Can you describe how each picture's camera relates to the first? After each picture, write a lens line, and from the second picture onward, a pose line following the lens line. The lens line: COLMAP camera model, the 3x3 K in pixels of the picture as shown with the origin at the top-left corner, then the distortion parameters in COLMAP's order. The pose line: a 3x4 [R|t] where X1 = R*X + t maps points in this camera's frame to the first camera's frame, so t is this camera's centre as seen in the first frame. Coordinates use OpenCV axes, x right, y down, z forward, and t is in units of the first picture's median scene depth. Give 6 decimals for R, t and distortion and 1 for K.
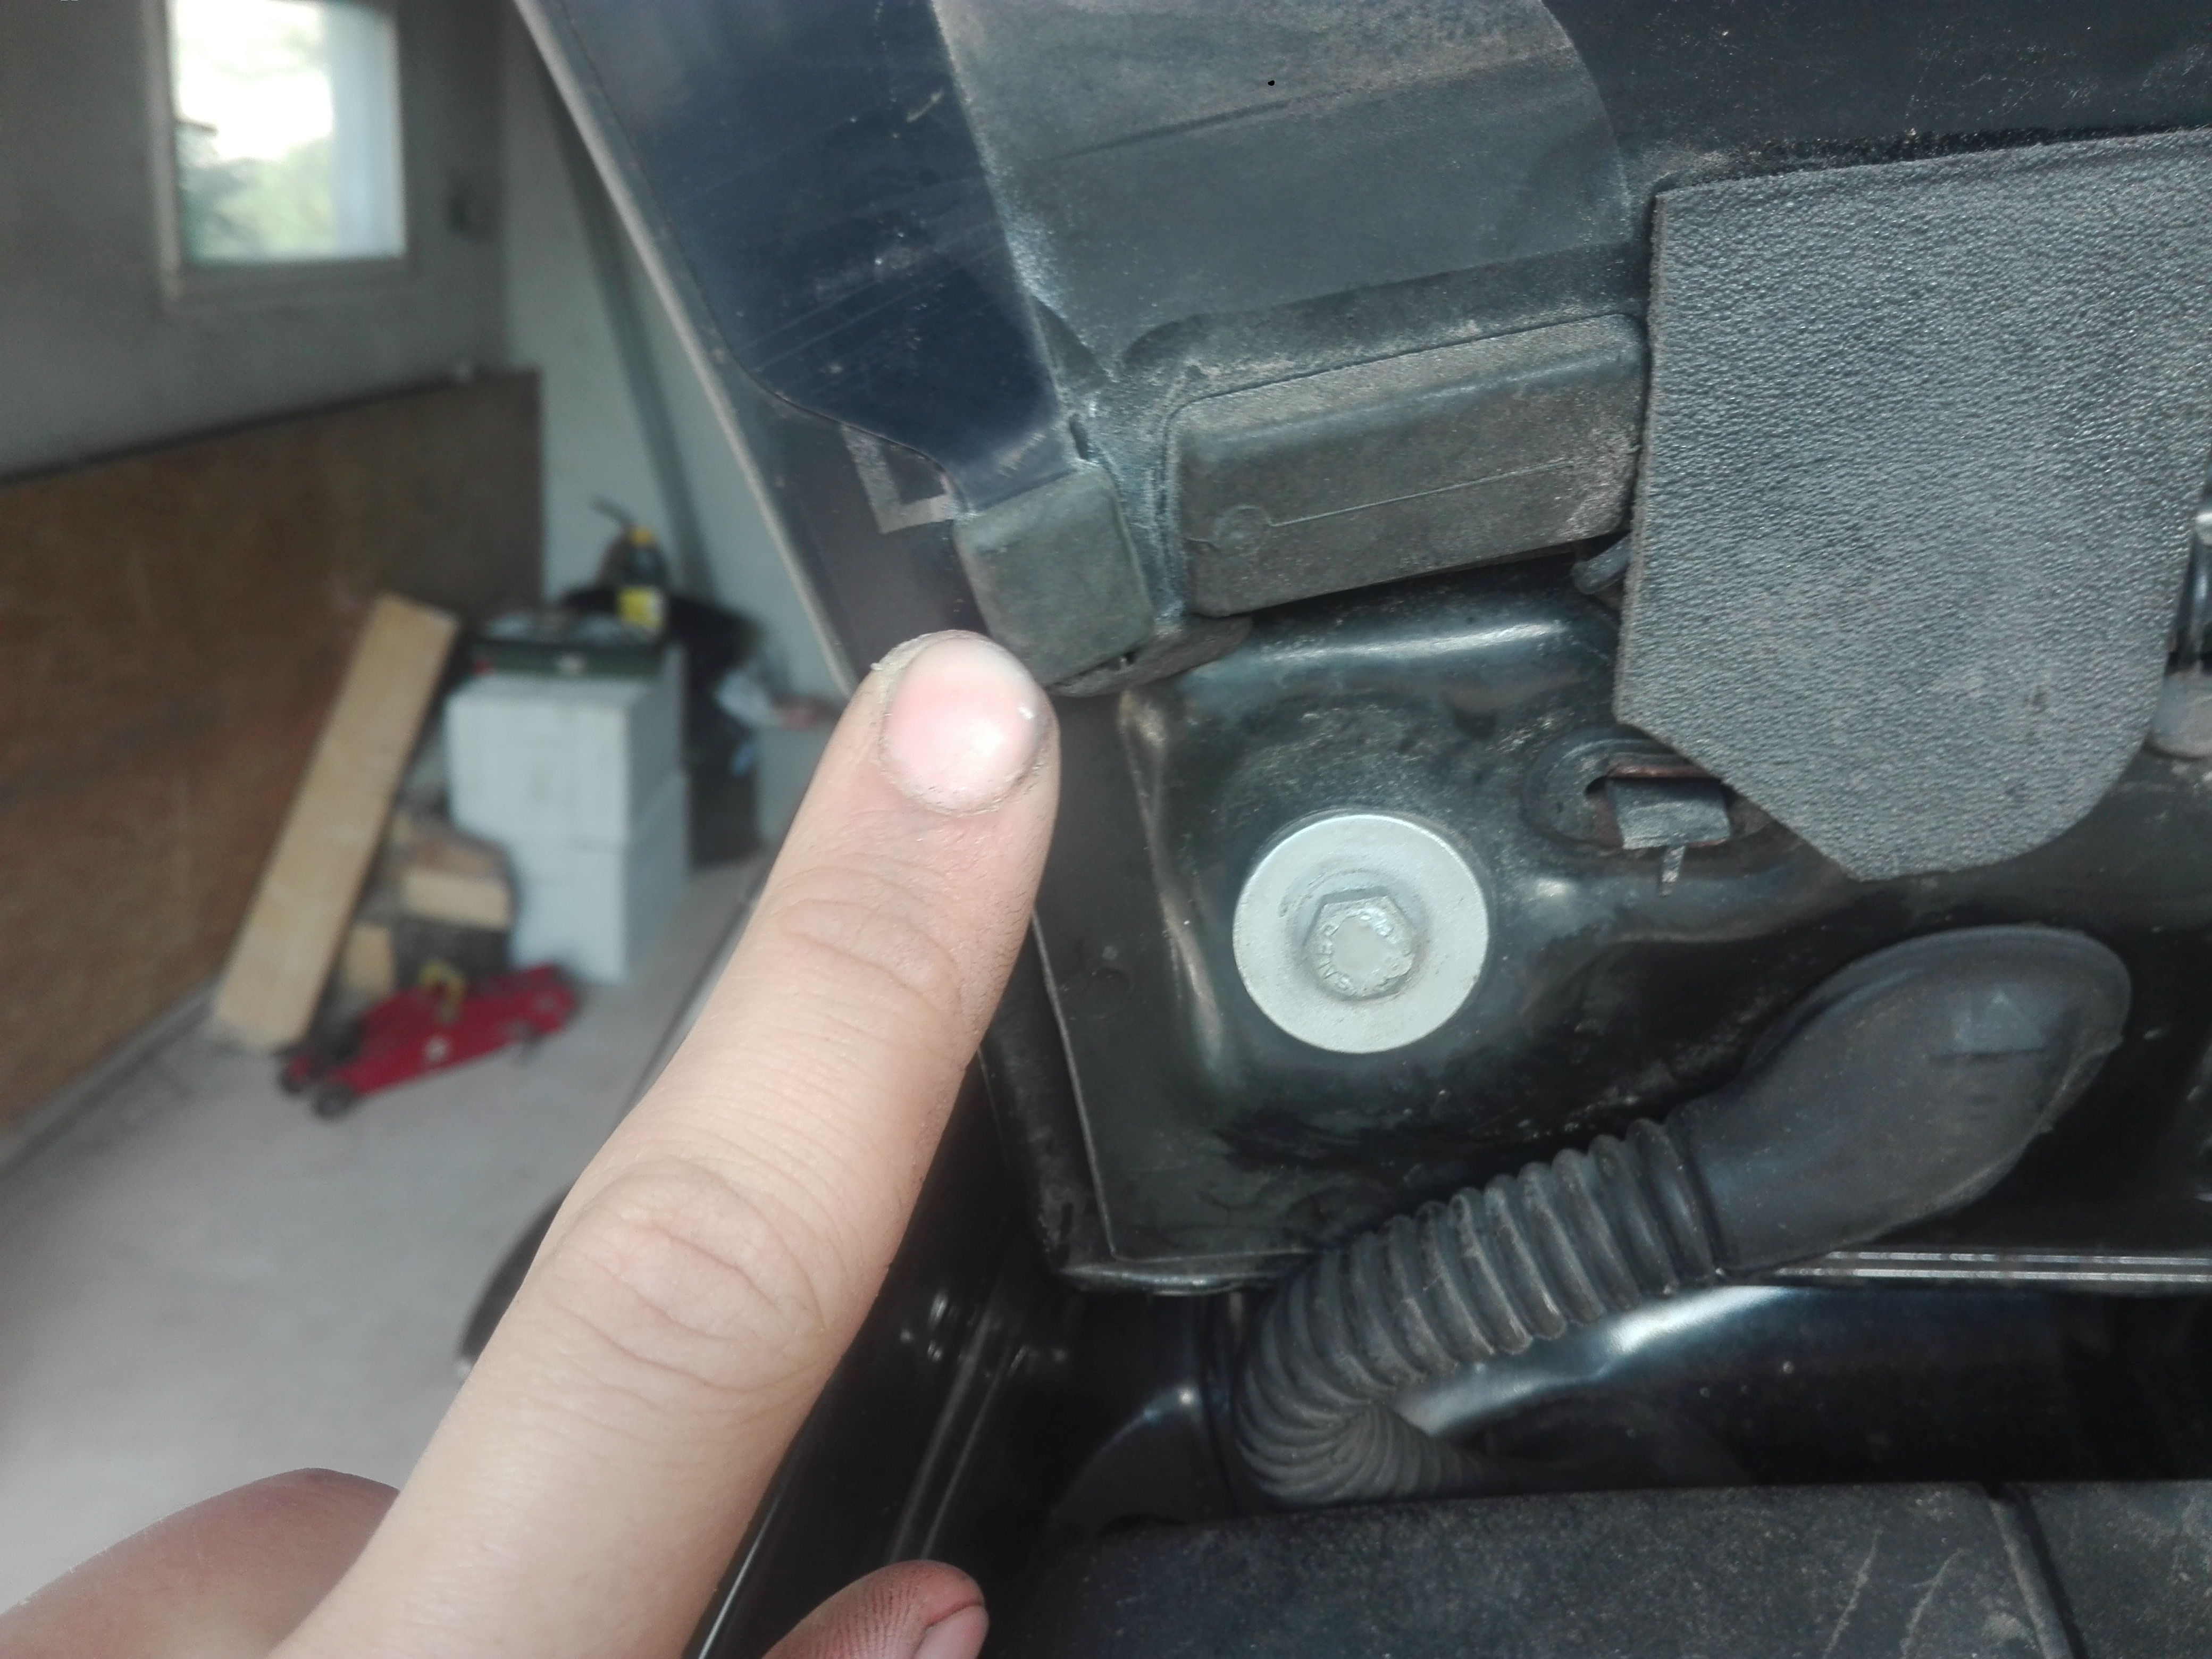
lens RADIAL K [[1857.0, 0, 1106.0], [0, 1857.0, 829.5], [0, 0, 1]] dist [0.089908, -0.236109]
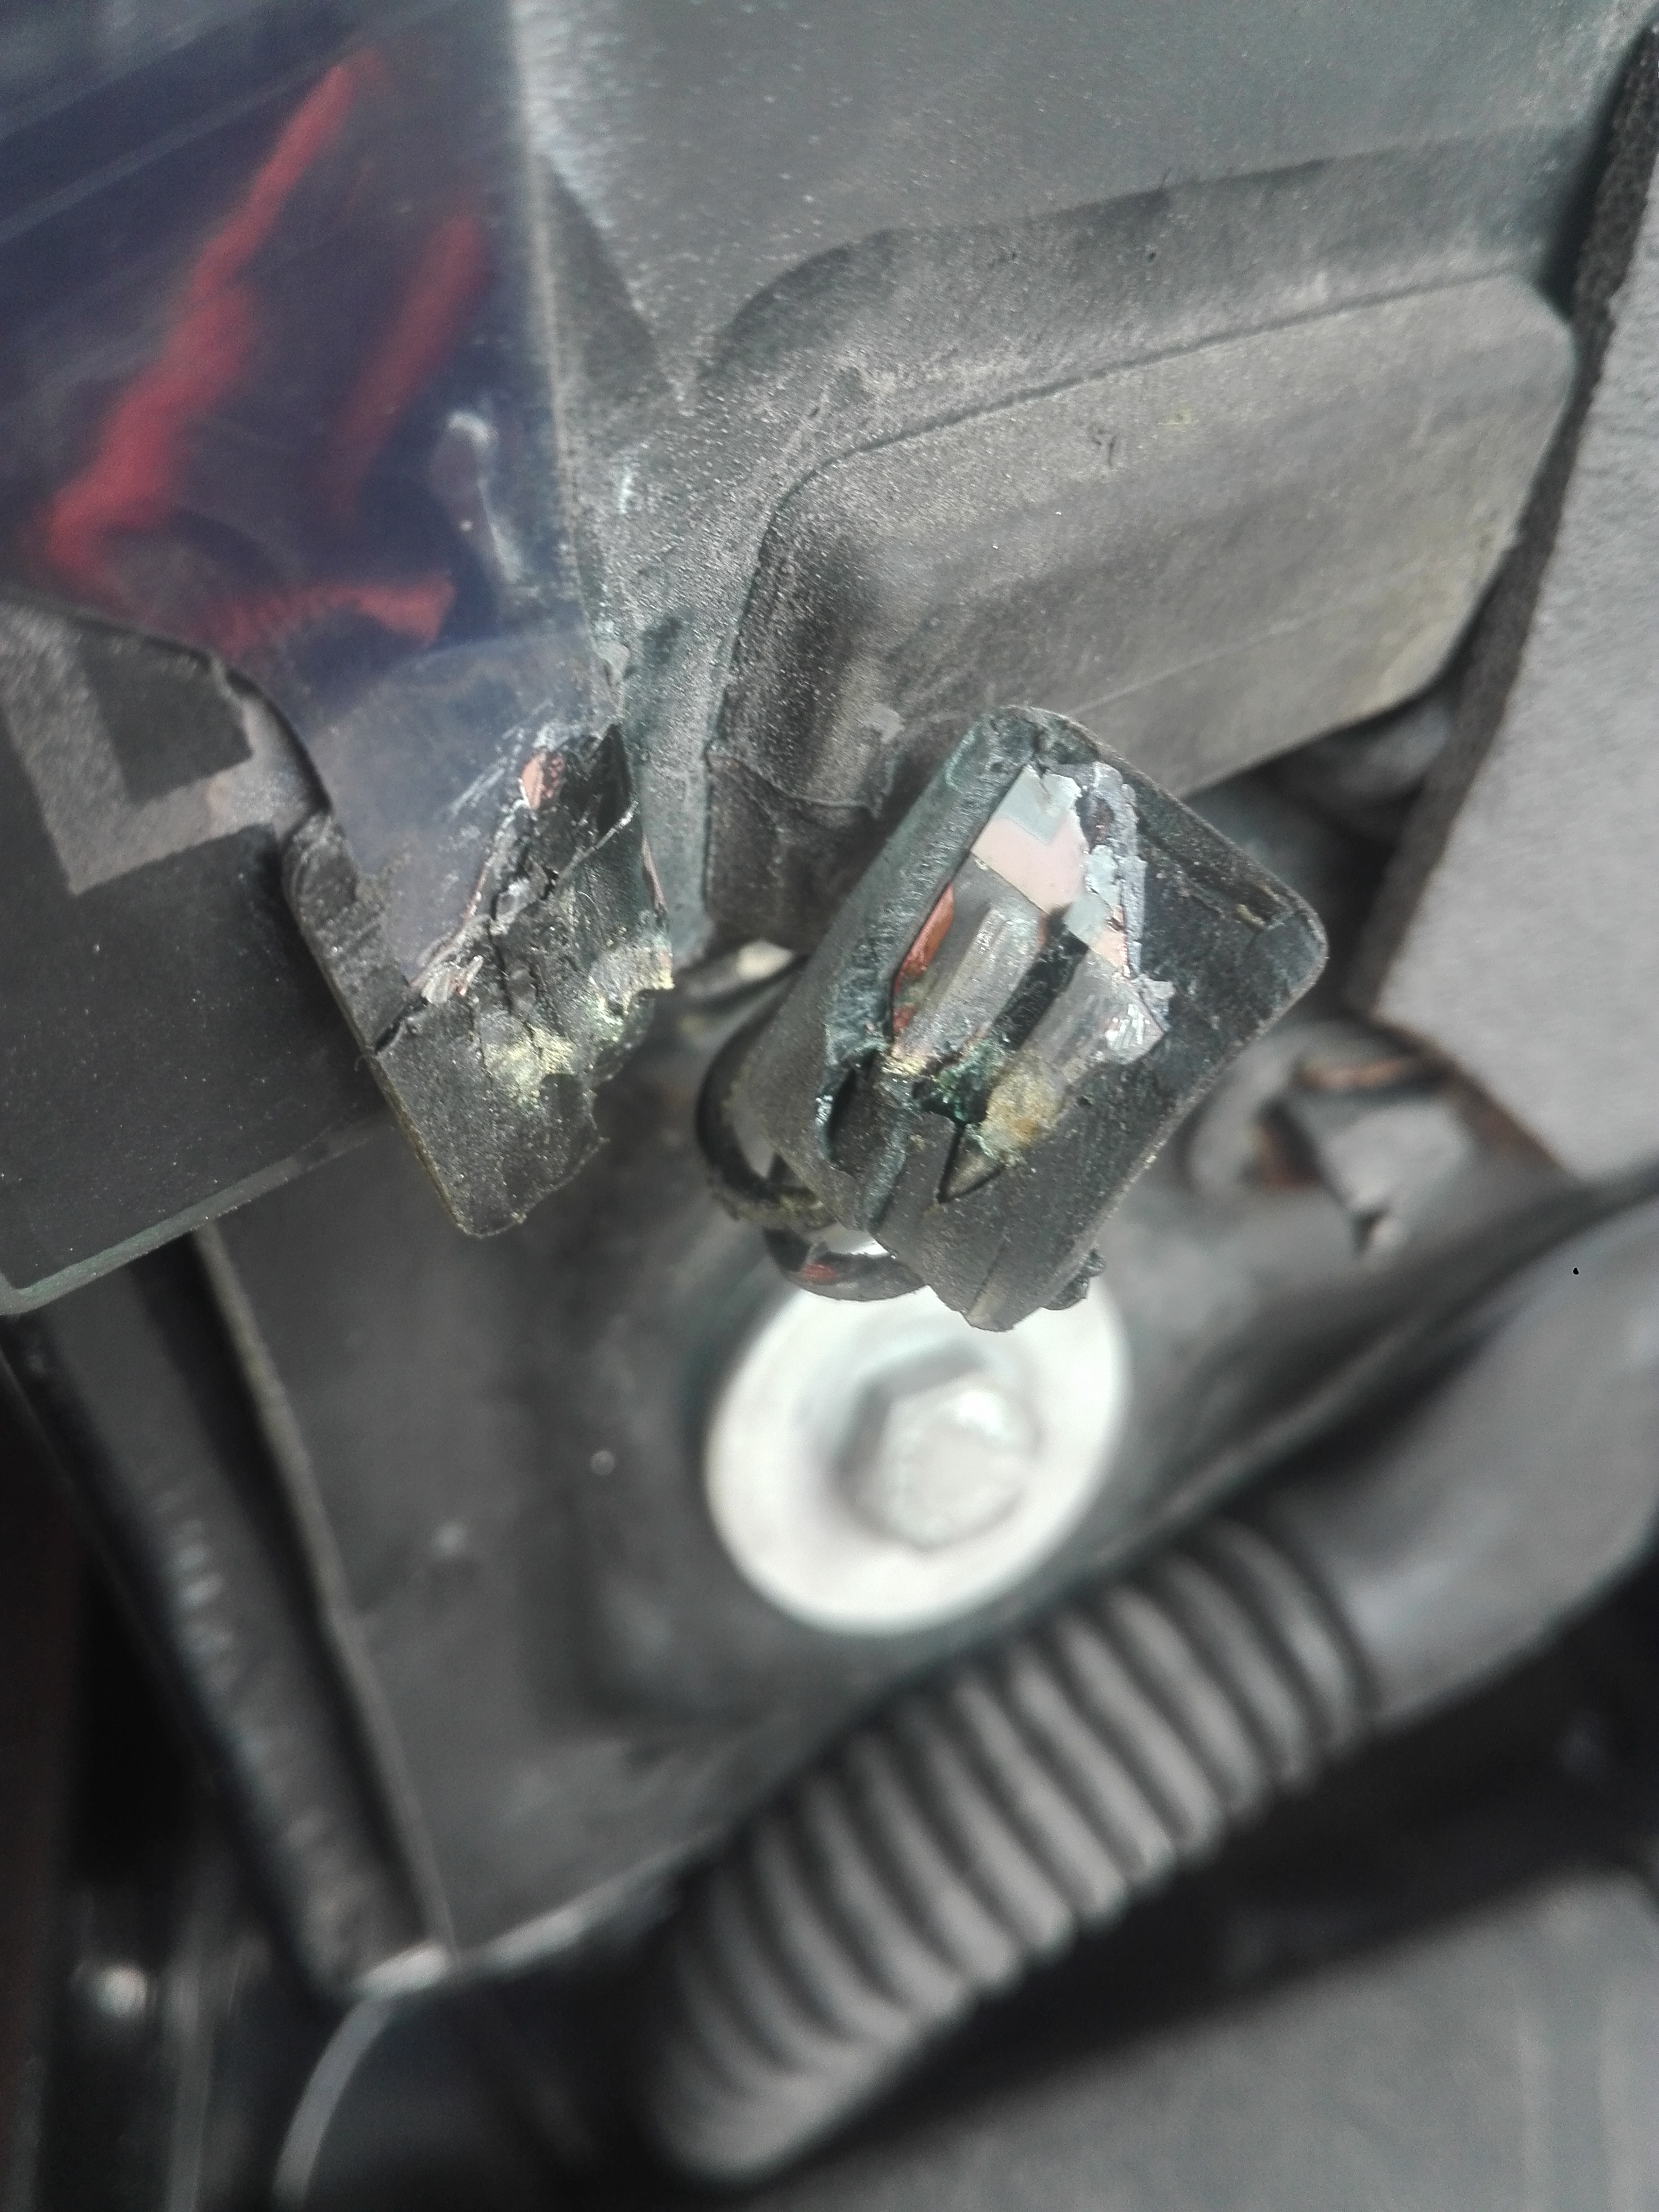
lens RADIAL K [[1970.2, 0, 830.7], [0, 1970.2, 1178.6], [0, 0, 1]] dist [0.005869, -0.175482]
pose [[0.885137, -0.182969, 0.427850, -0.145157], [0.120250, 0.978160, 0.169536, -0.137918], [-0.449525, -0.098613, 0.887808, 0.559406]]
